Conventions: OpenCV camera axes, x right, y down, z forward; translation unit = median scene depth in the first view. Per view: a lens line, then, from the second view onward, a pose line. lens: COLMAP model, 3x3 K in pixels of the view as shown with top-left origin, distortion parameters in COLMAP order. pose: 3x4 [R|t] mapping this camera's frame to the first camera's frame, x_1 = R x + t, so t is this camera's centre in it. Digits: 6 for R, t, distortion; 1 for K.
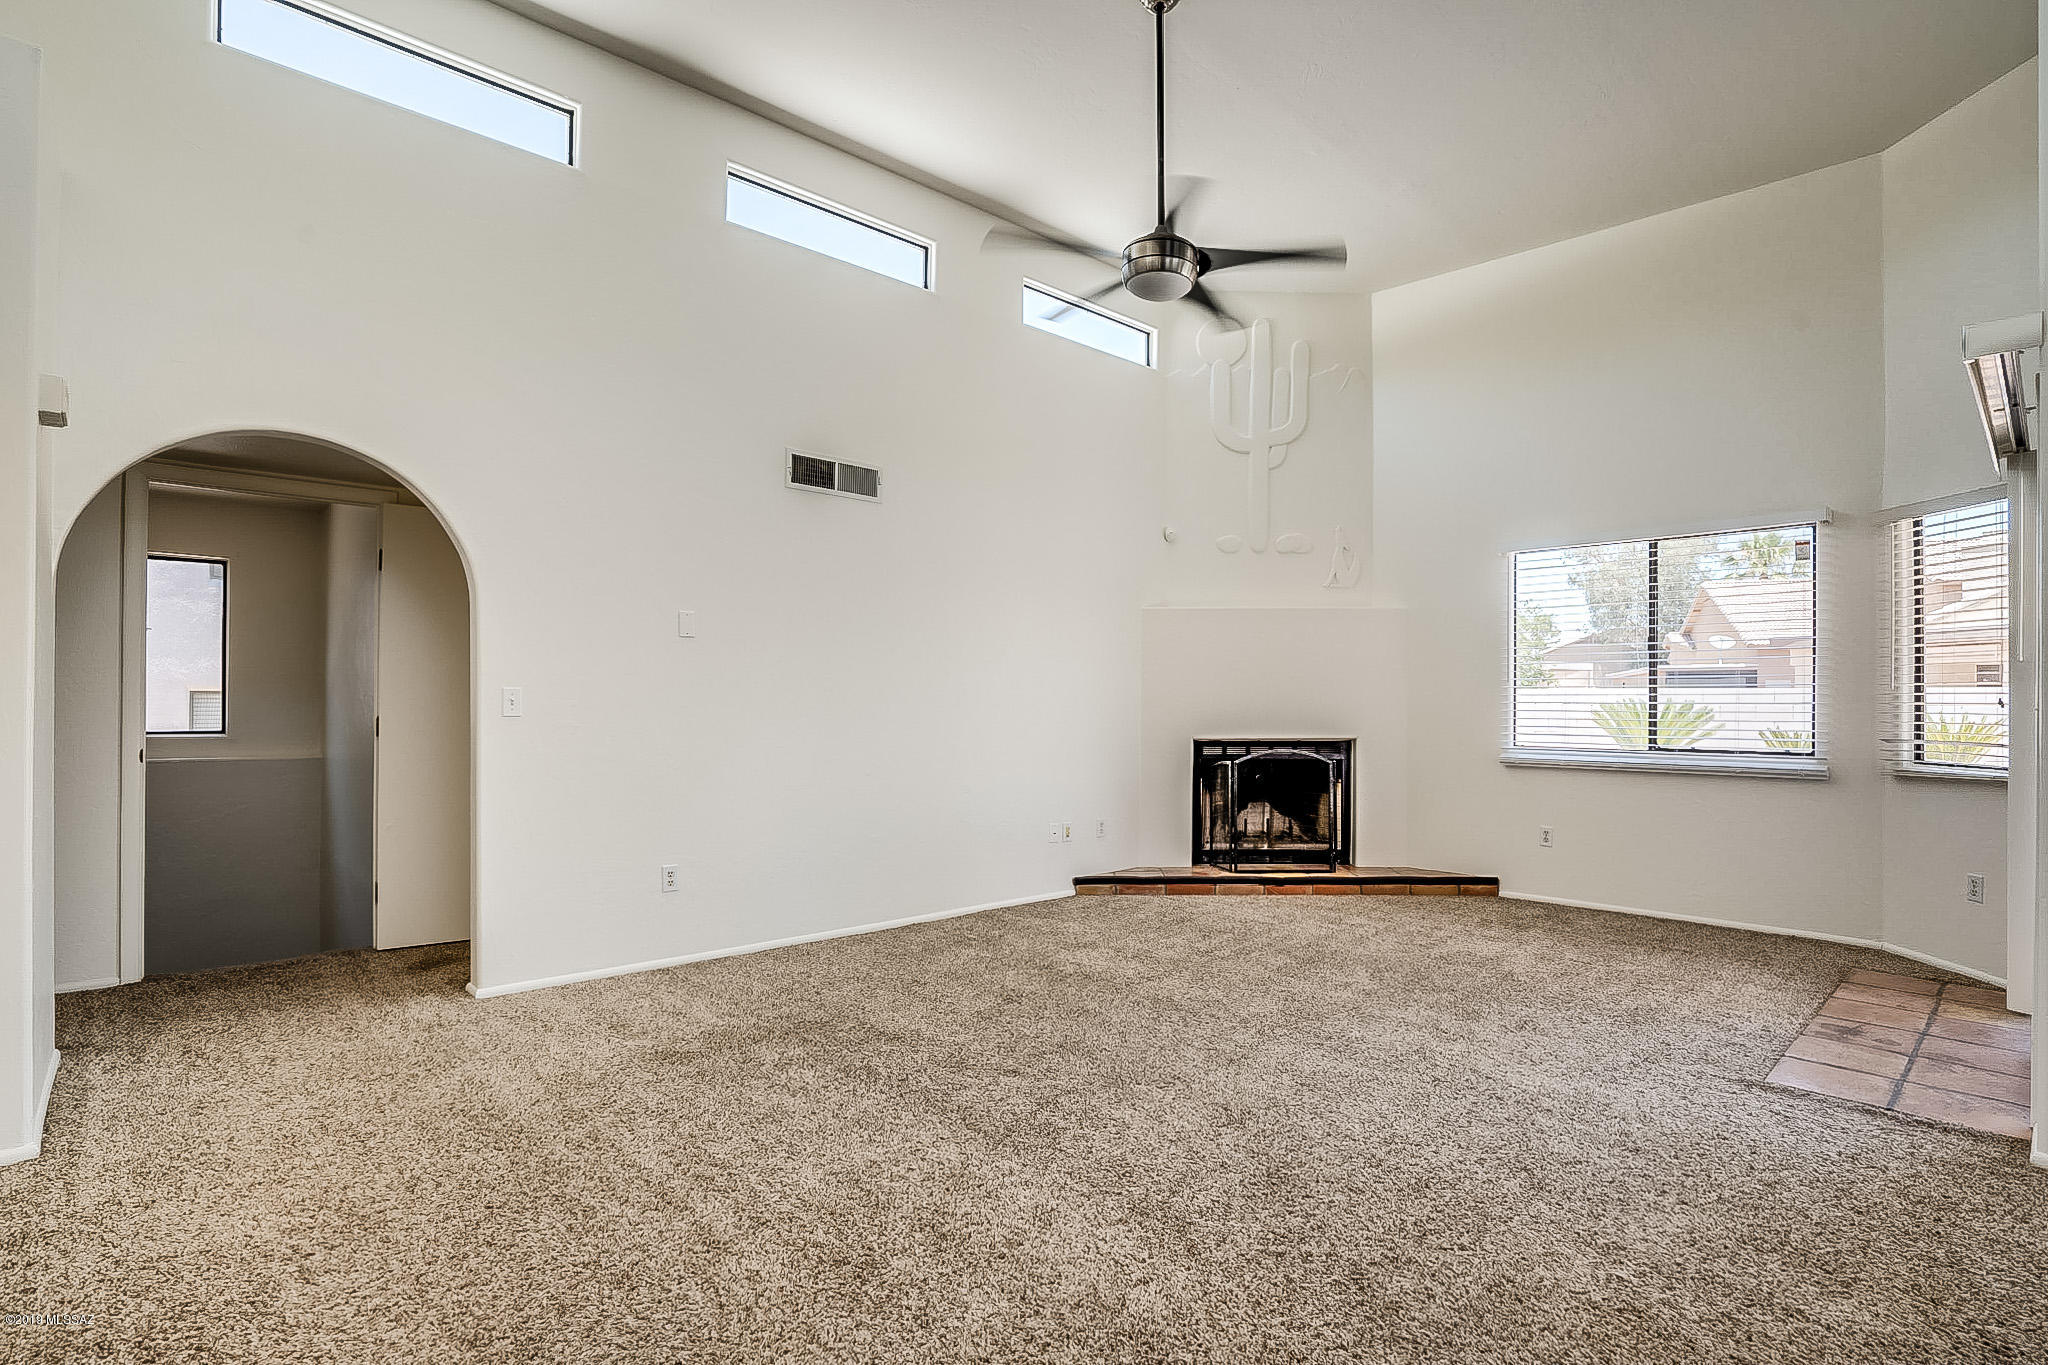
lens RADIAL K [[973.2, 0, 1023.9], [0, 973.2, 688.5], [0, 0, 1]] dist [-0.060014, 0.025039]
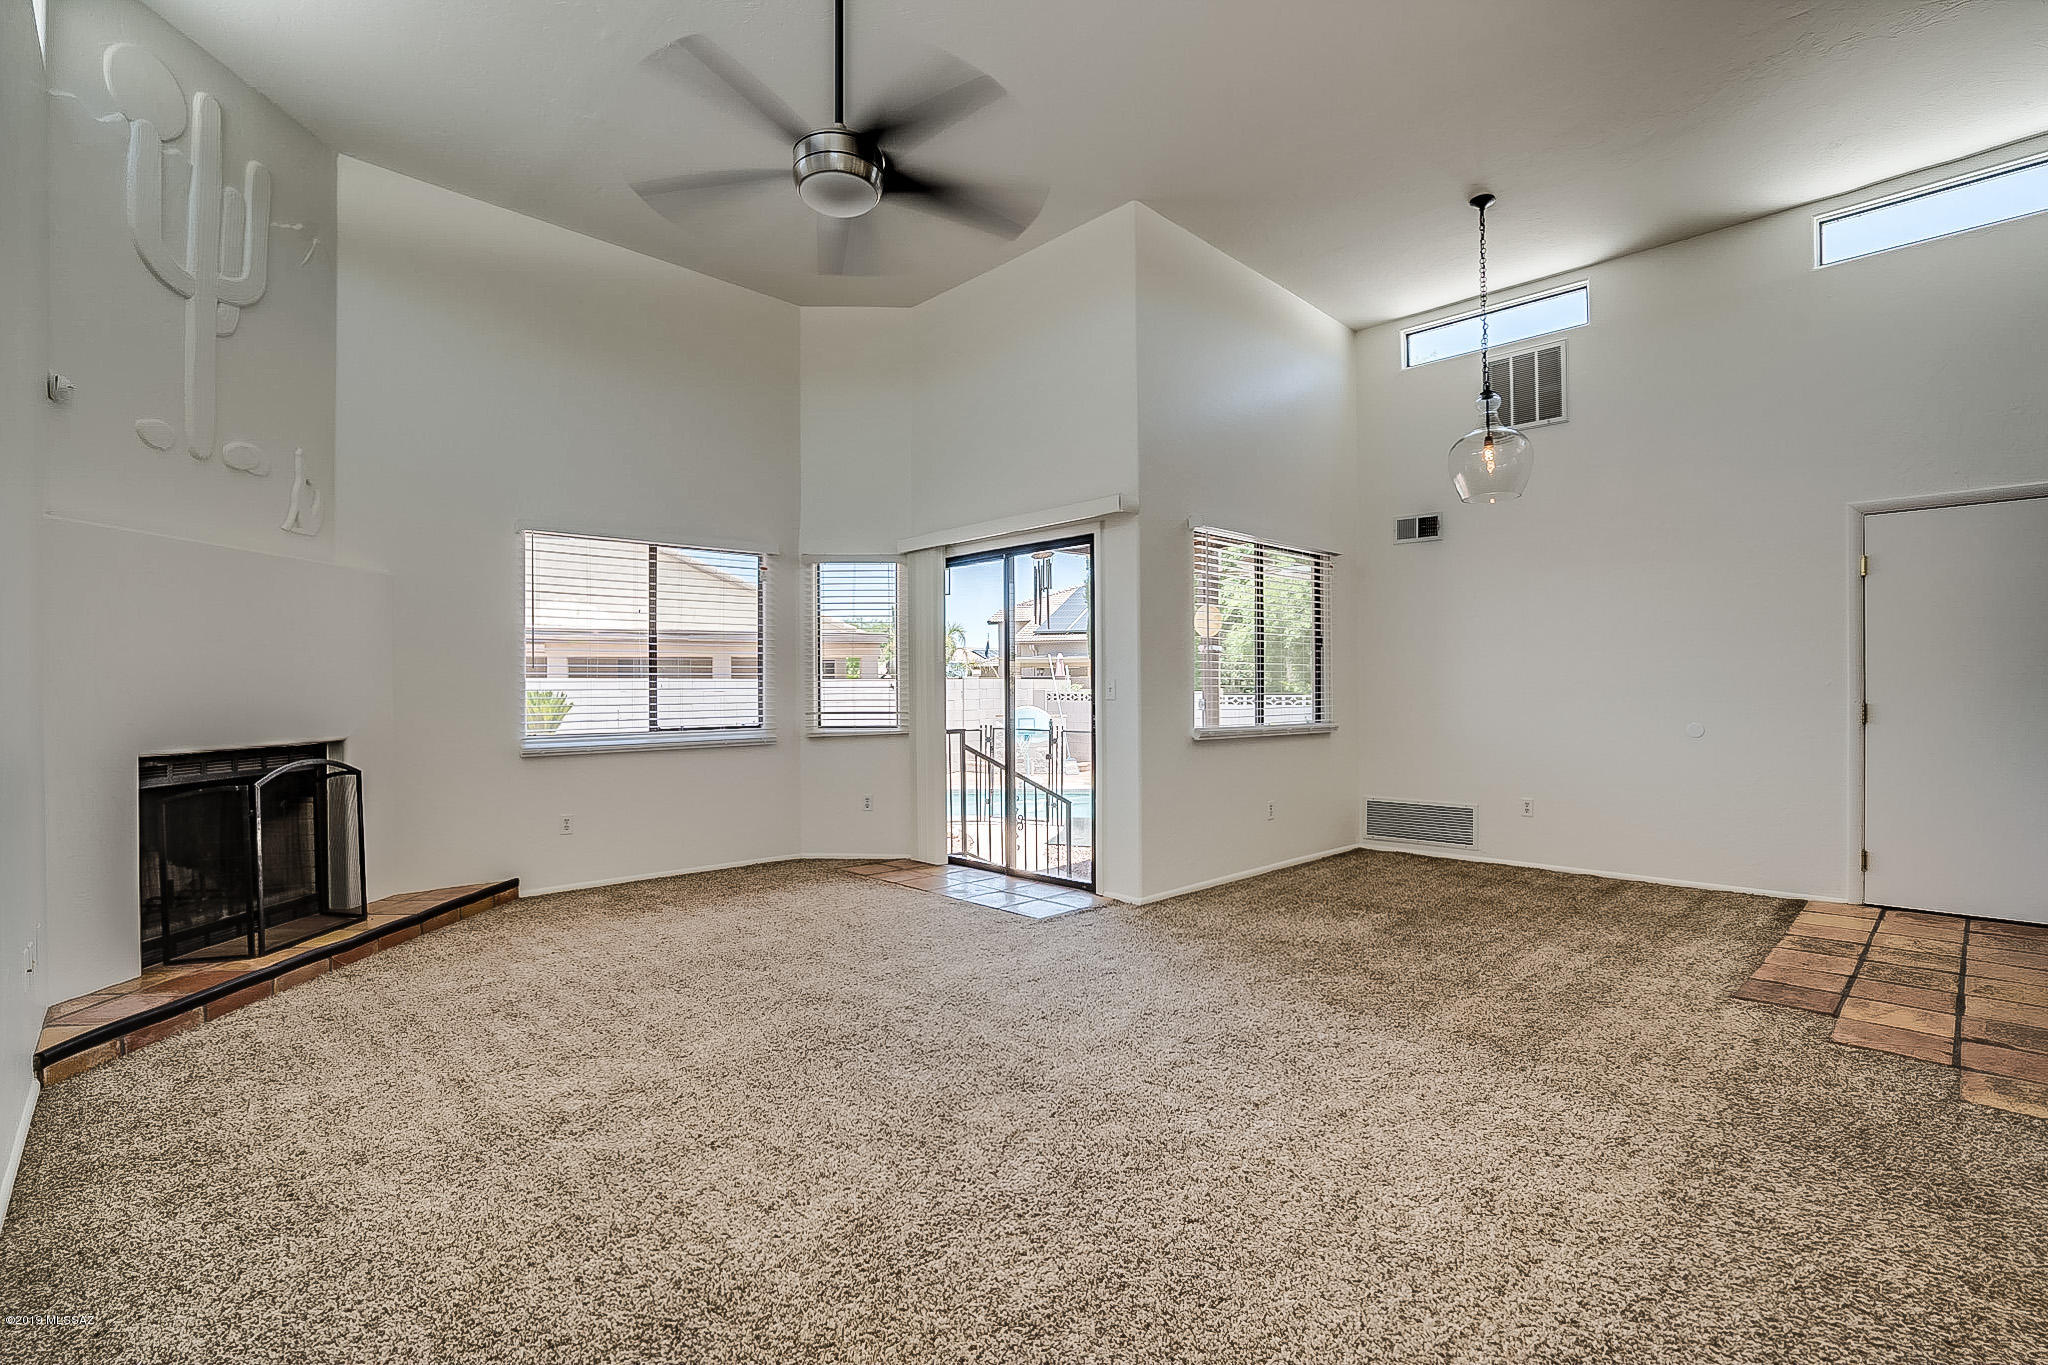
lens RADIAL K [[973.2, 0, 1023.9], [0, 973.2, 688.5], [0, 0, 1]] dist [-0.060014, 0.025039]
pose [[-0.032233, -0.007600, 0.999451, -0.495499], [-0.007142, 0.999947, 0.007373, 0.002708], [-0.999455, -0.006900, -0.032286, 0.595681]]
